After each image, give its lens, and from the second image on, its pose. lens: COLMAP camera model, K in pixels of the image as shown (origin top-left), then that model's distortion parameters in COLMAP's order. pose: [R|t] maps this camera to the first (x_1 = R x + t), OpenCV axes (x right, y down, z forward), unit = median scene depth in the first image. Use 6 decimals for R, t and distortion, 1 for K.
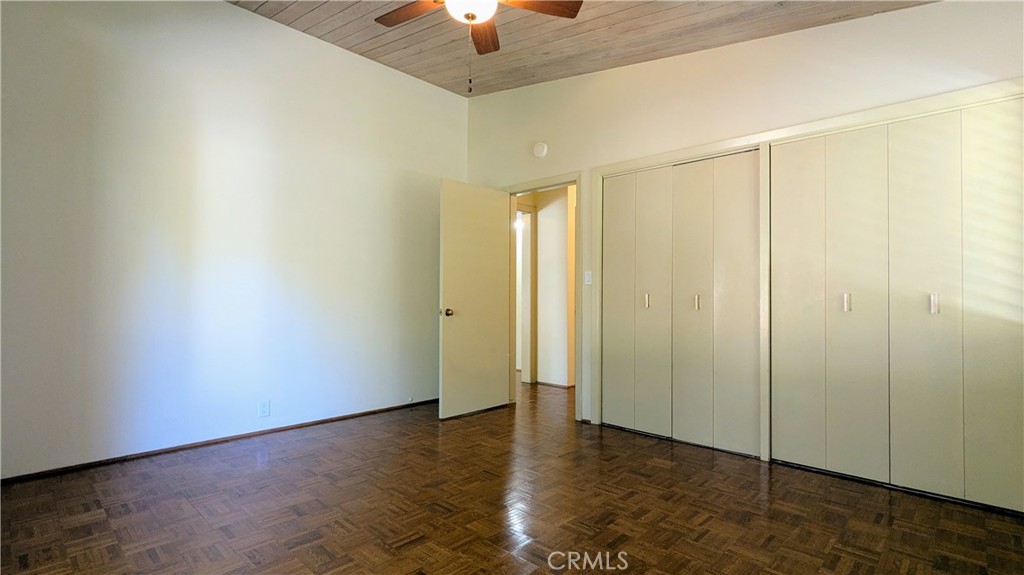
lens RADIAL K [[488.2, 0, 514.0], [0, 488.2, 289.9], [0, 0, 1]] dist [0.013422, 0.000295]
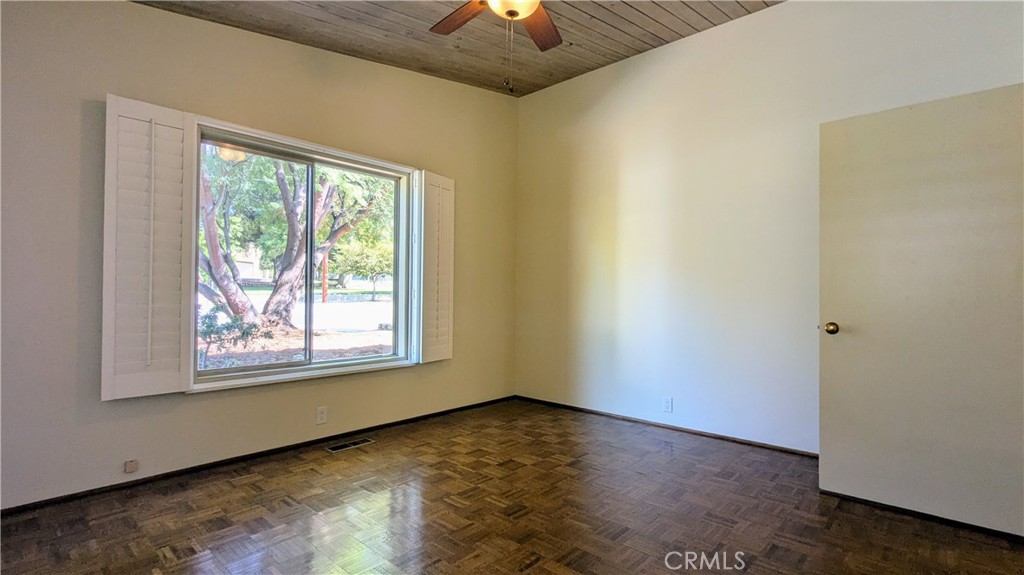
lens RADIAL K [[488.2, 0, 514.0], [0, 488.2, 289.9], [0, 0, 1]] dist [0.013422, 0.000295]
pose [[0.017754, -0.016929, -0.999699, 0.661726], [0.010250, 0.999807, -0.016749, 0.002431], [0.999790, -0.009950, 0.017924, 0.742956]]
